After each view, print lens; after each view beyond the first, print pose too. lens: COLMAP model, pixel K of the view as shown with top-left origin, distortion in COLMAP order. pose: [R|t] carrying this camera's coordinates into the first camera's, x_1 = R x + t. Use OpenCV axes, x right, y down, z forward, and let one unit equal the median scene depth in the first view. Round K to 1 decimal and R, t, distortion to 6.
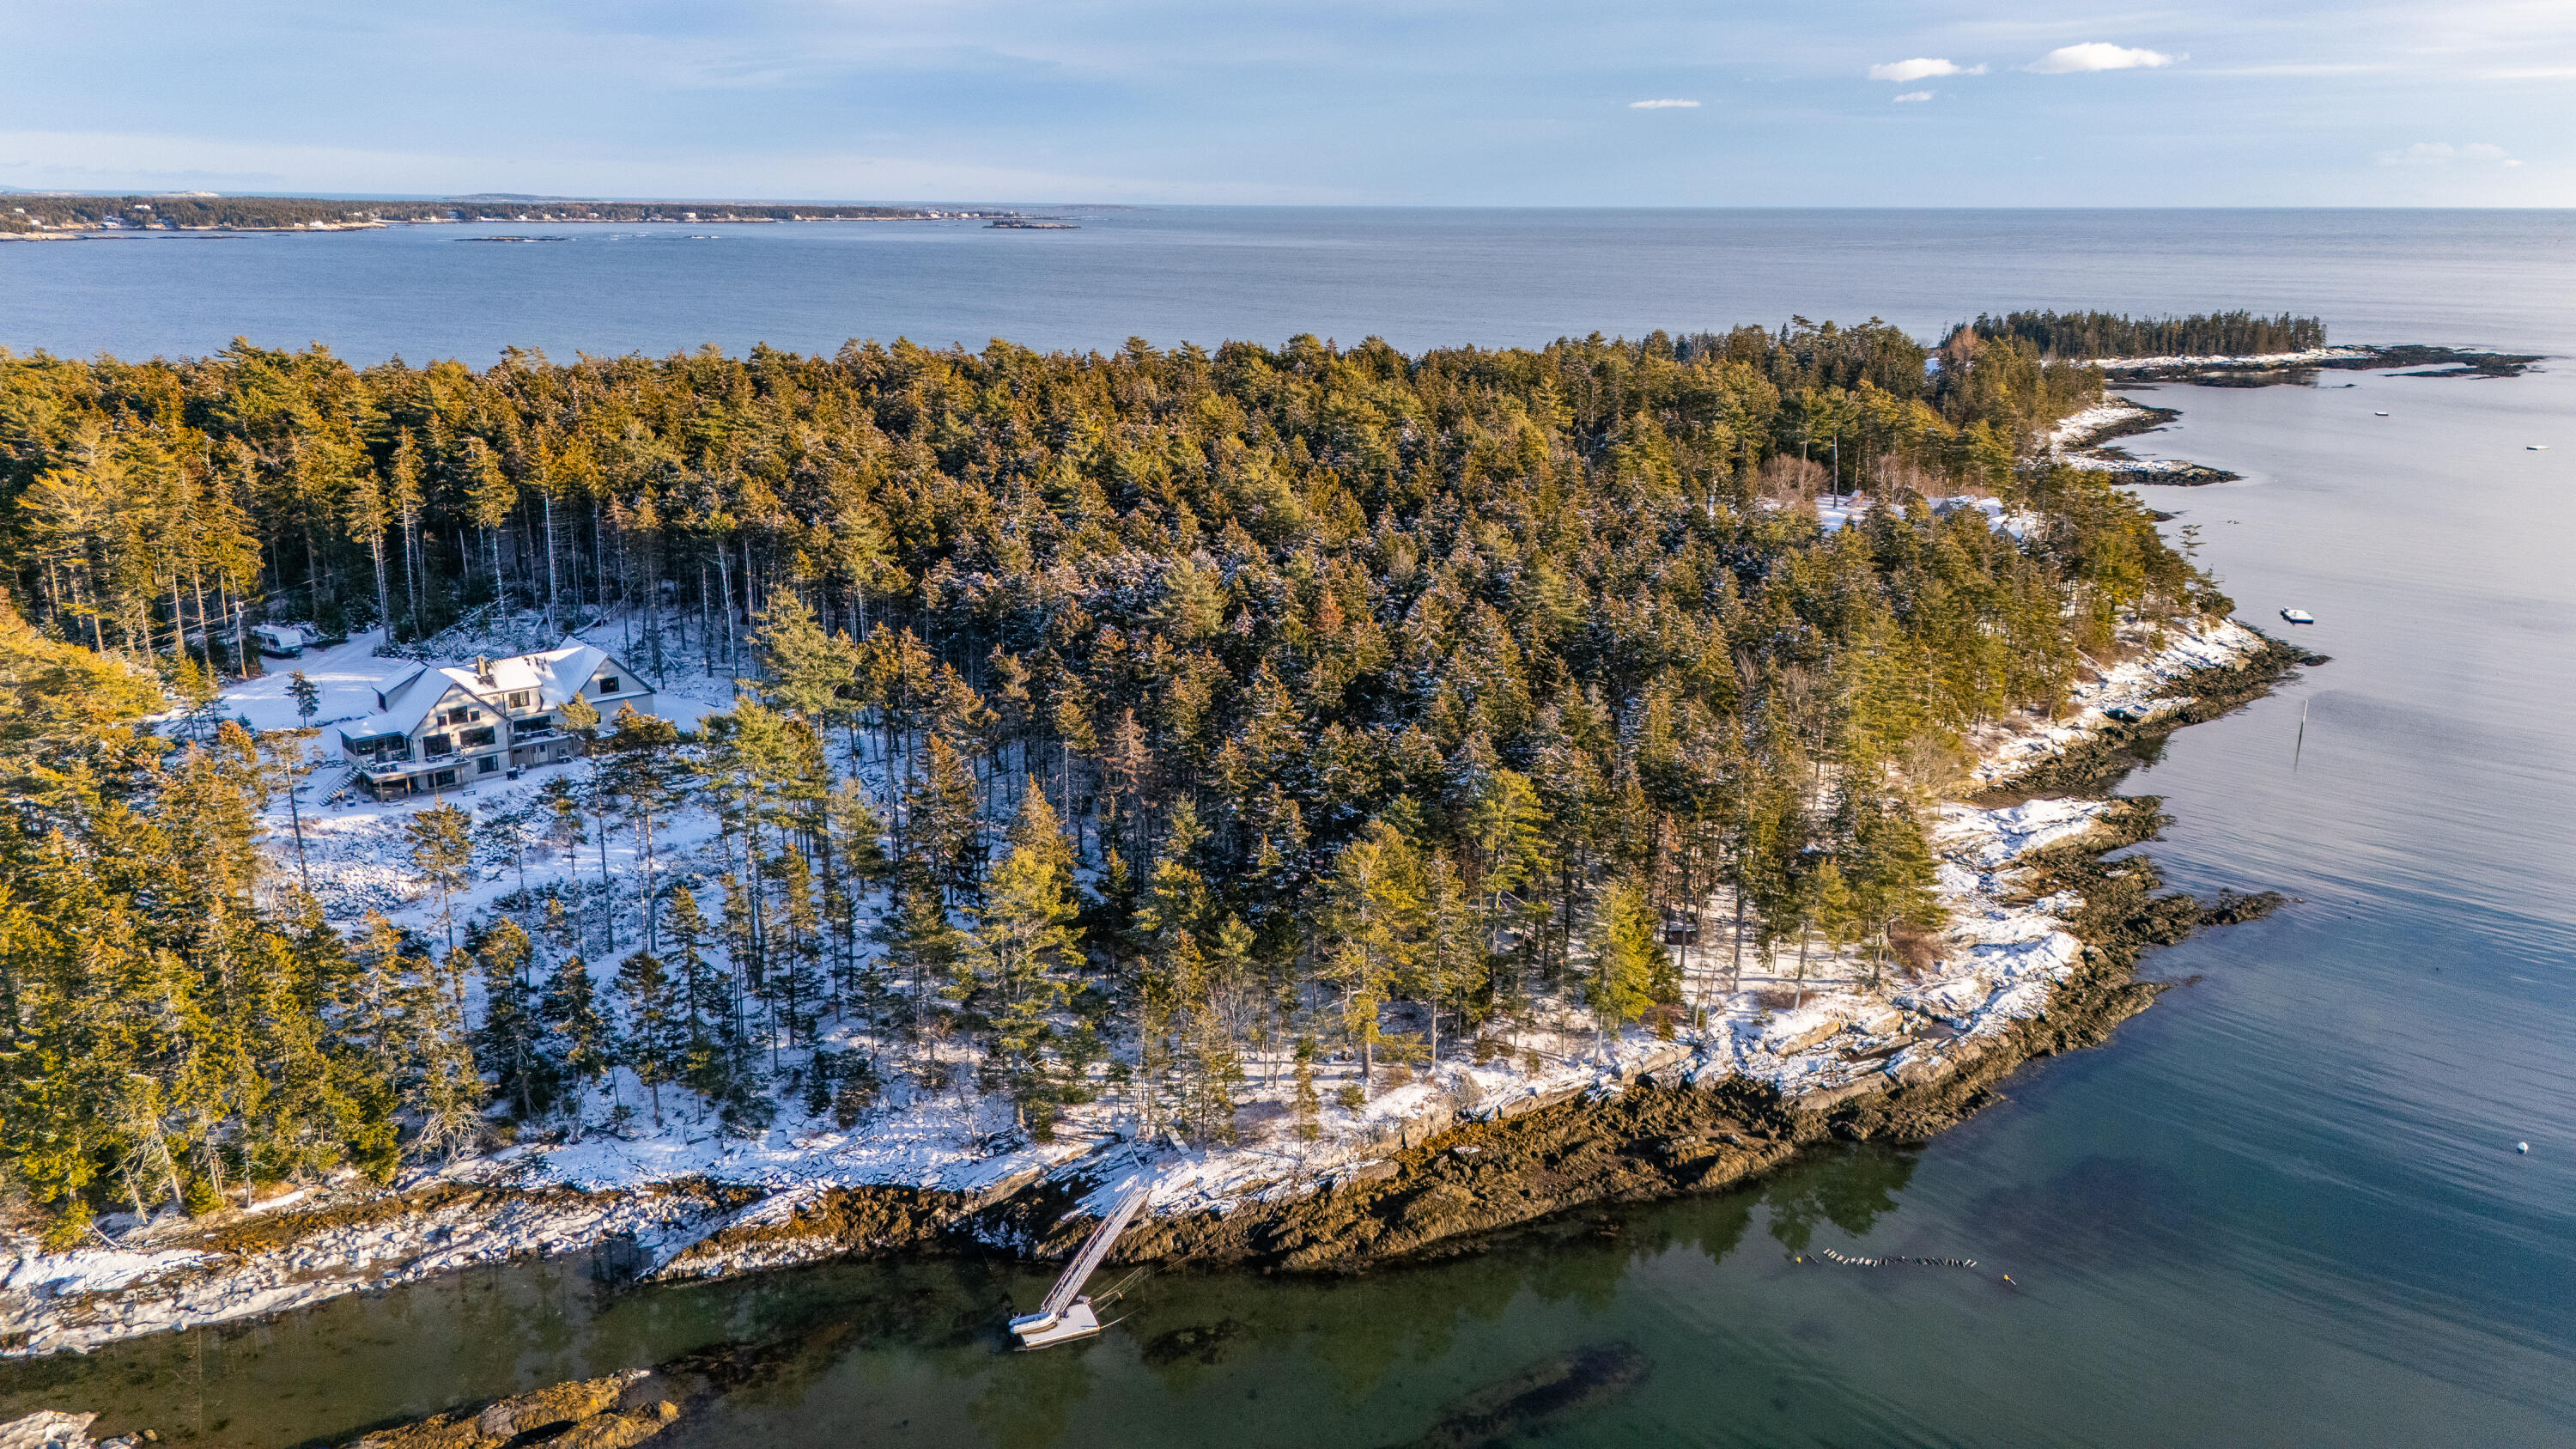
lens RADIAL K [[1834.5, 0, 1298.8], [0, 1834.5, 726.2], [0, 0, 1]] dist [0.051505, -0.011941]
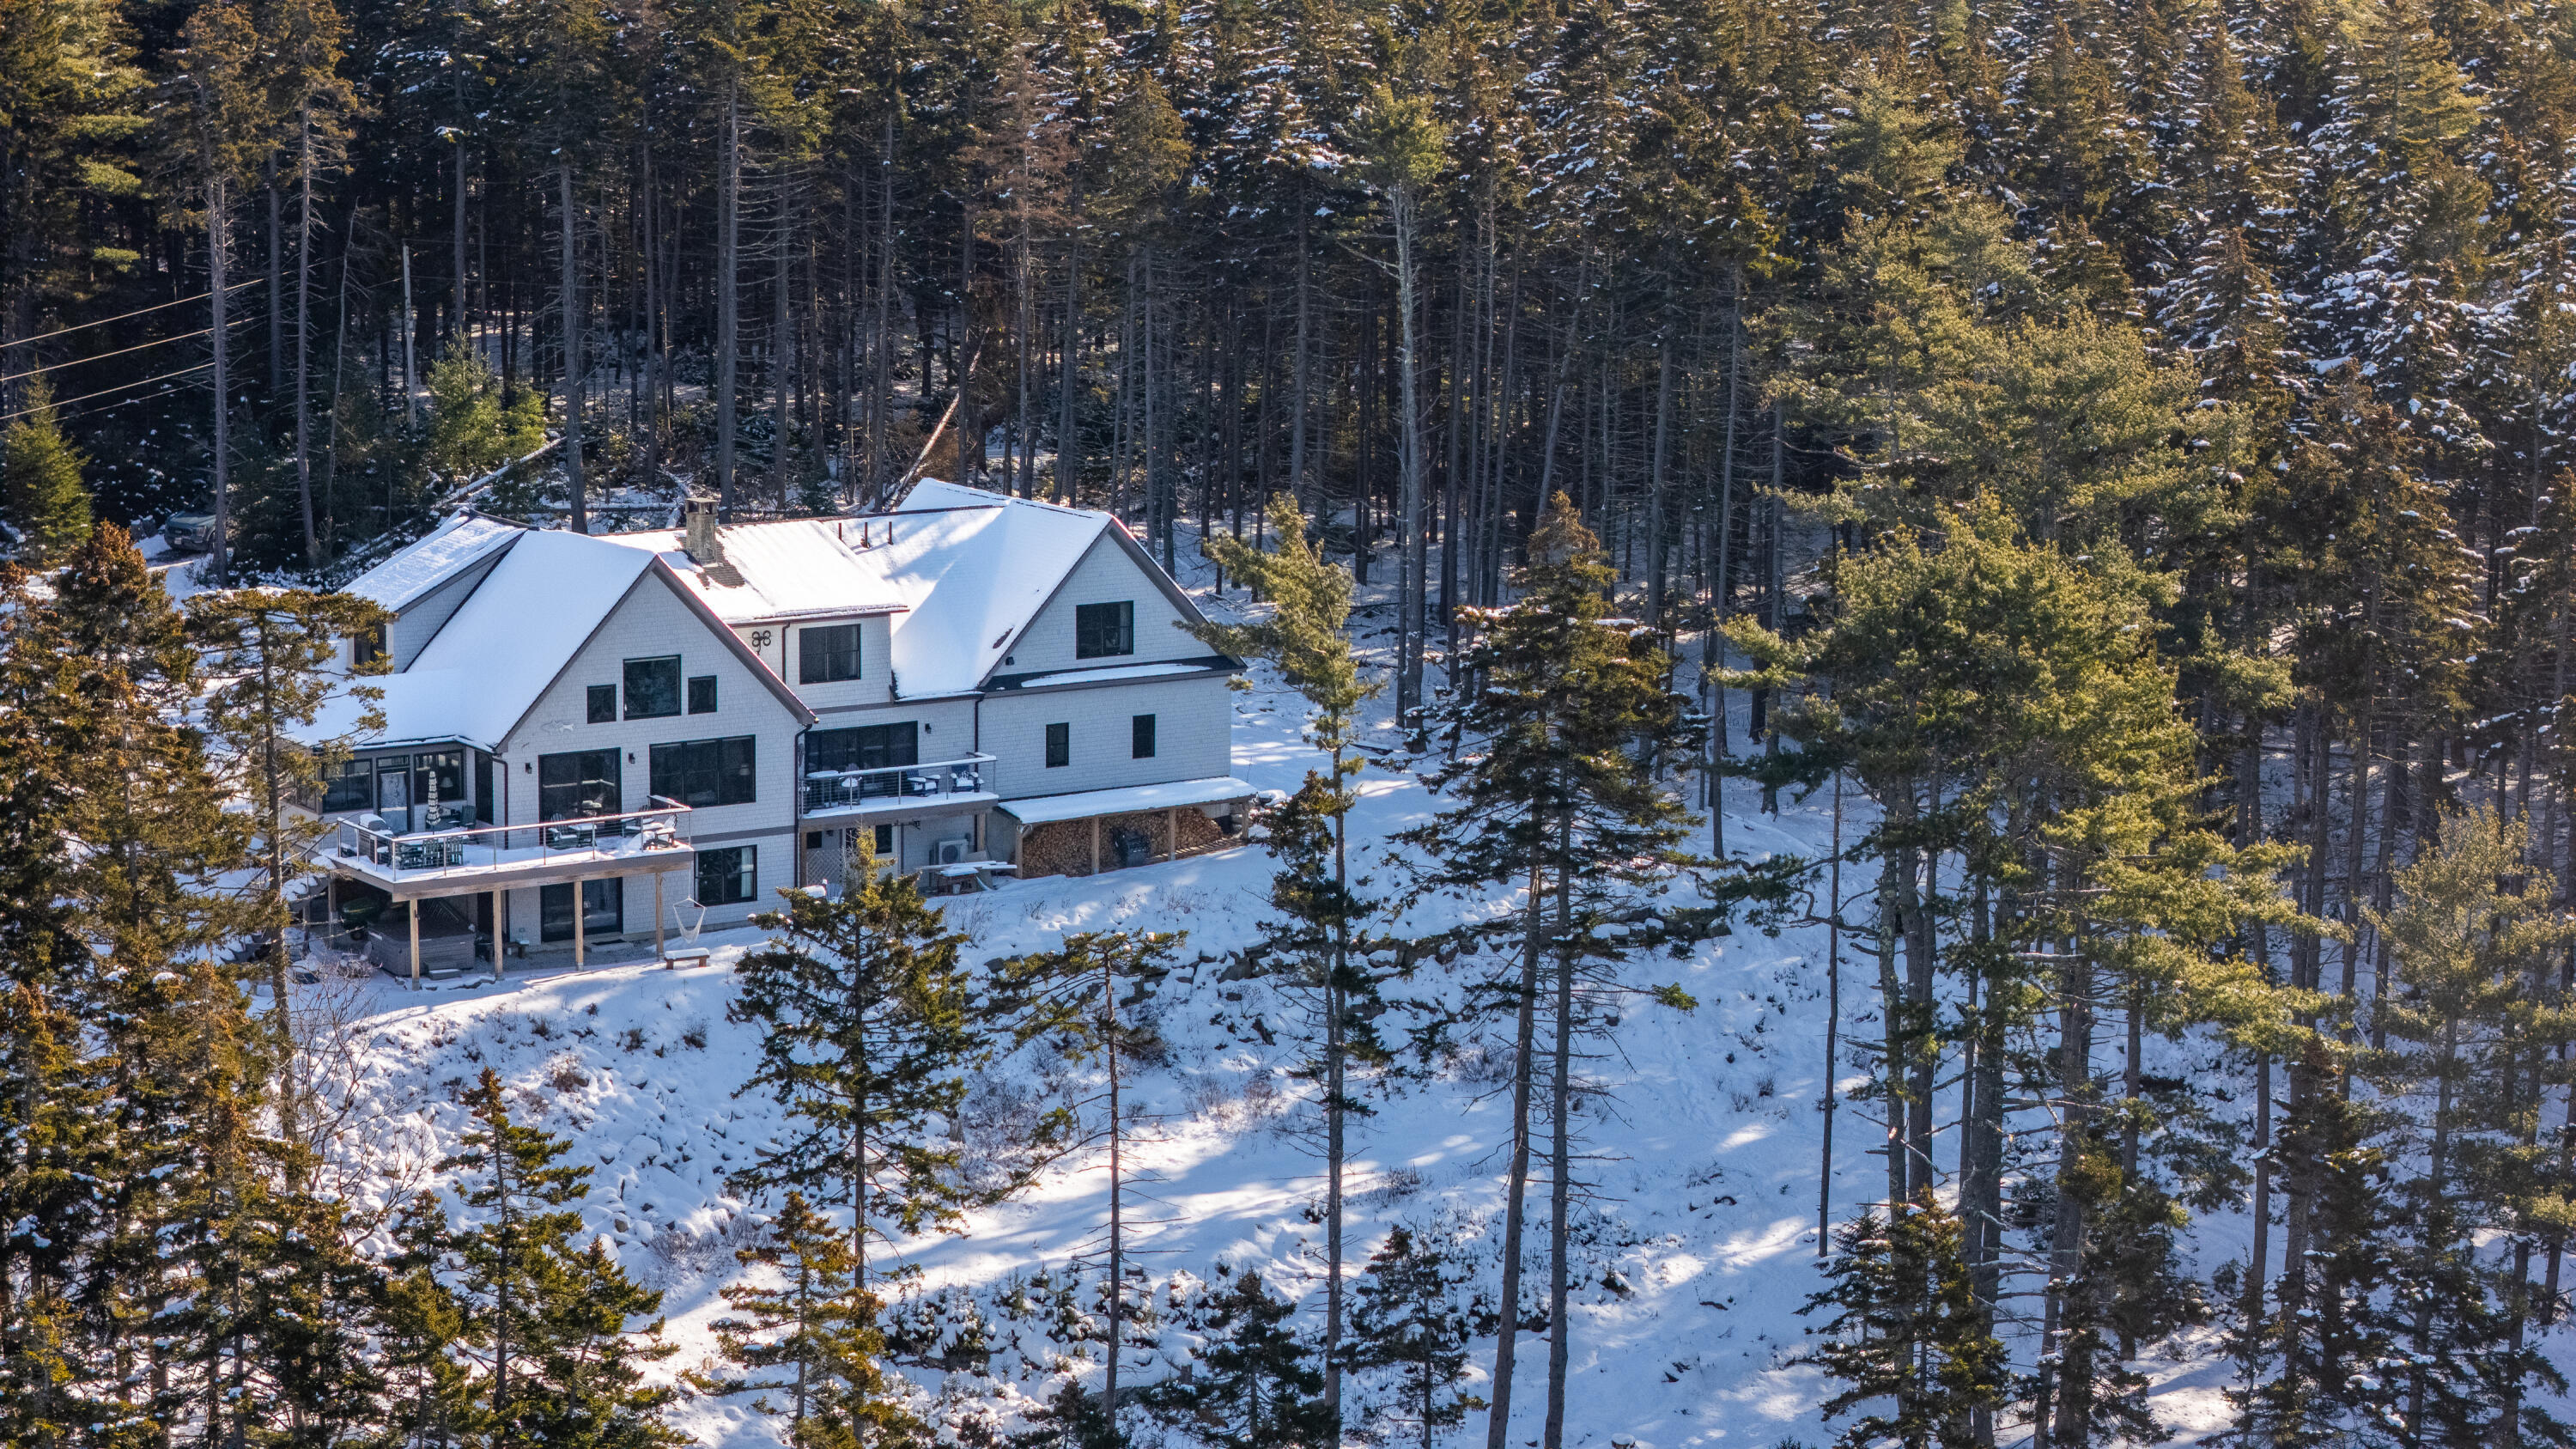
lens RADIAL K [[5128.7, 0, 1280.9], [0, 5128.7, 725.5], [0, 0, 1]] dist [-0.058158, 0.000000]
pose [[0.991250, 0.018983, -0.130624, -0.302585], [-0.033305, 0.993555, -0.108348, 0.093303], [0.127725, 0.111751, 0.985494, 0.297518]]
